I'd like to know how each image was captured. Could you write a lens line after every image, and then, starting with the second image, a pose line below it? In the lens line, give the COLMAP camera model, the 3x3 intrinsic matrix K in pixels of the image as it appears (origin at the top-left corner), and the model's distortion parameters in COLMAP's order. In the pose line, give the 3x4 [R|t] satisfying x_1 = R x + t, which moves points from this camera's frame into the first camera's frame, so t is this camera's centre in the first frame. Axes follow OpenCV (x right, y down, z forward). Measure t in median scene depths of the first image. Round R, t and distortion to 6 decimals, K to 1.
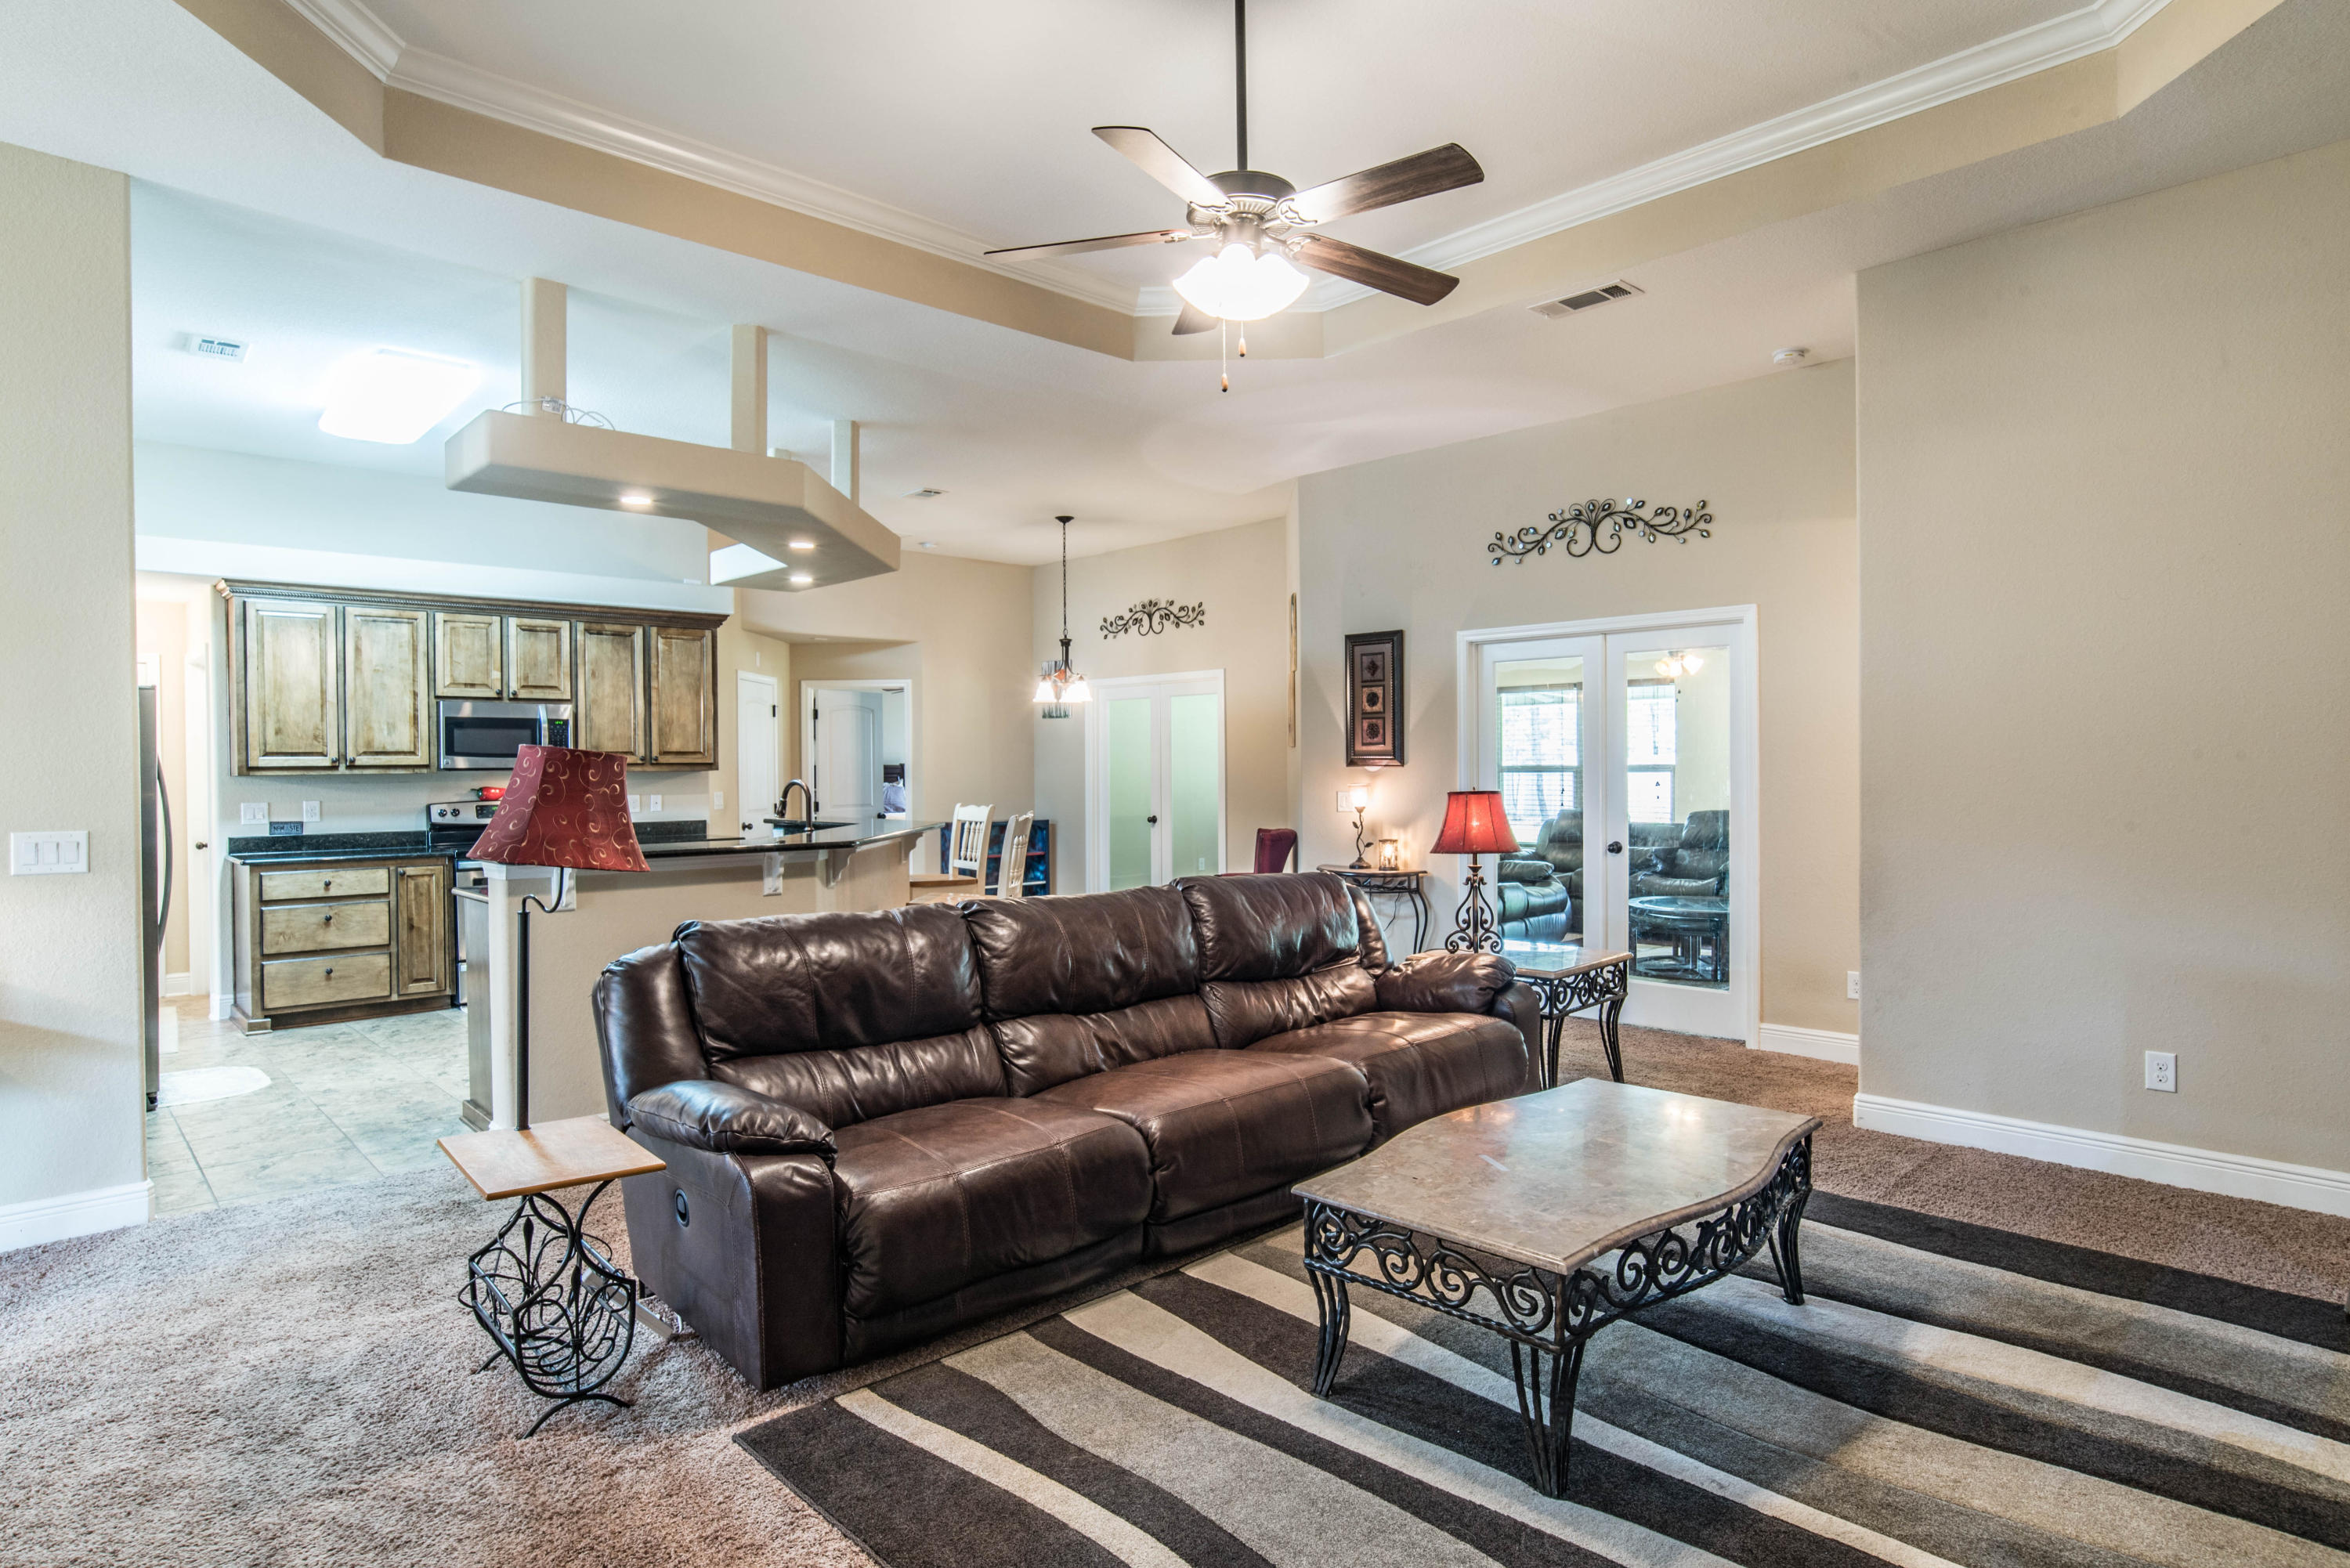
lens RADIAL K [[1274.4, 0, 1181.2], [0, 1274.4, 782.9], [0, 0, 1]] dist [-0.038223, 0.006263]
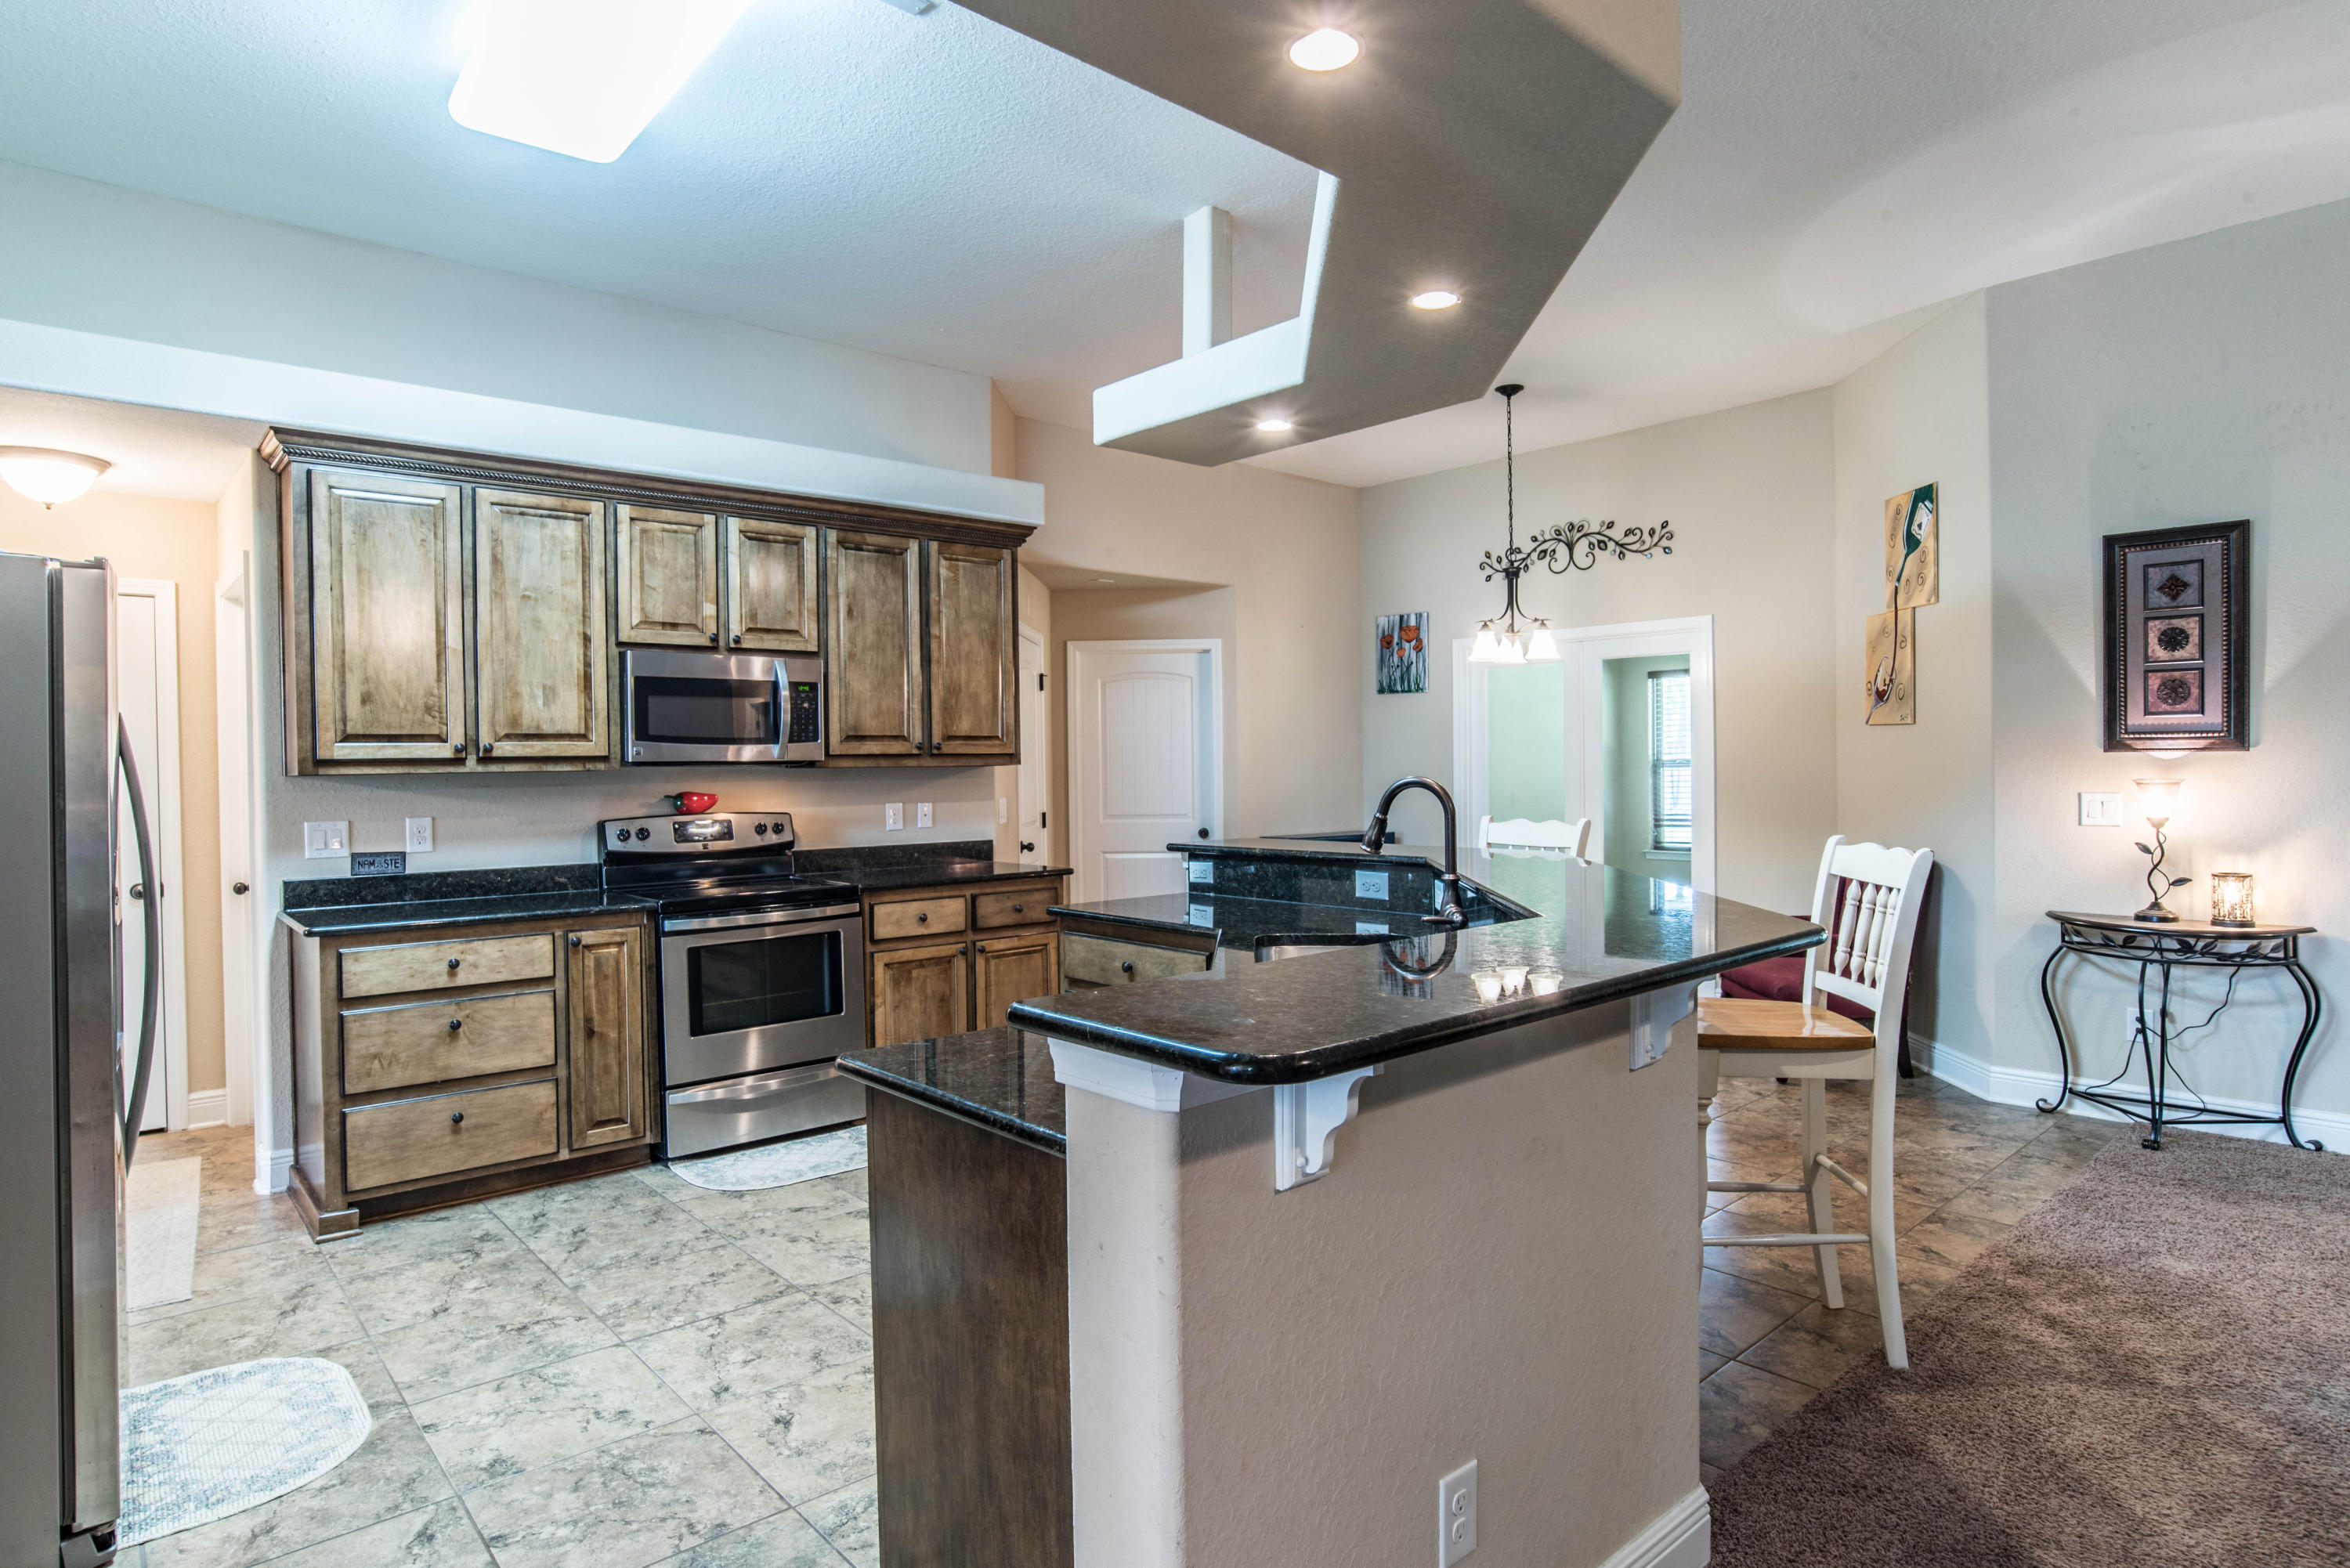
lens RADIAL K [[1274.4, 0, 1172.9], [0, 1274.4, 782.3], [0, 0, 1]] dist [-0.038223, 0.006263]
pose [[0.999290, -0.005096, -0.037324, -0.310927], [0.005081, 0.999987, -0.000508, -0.000205], [0.037326, 0.000318, 0.999303, 0.412088]]
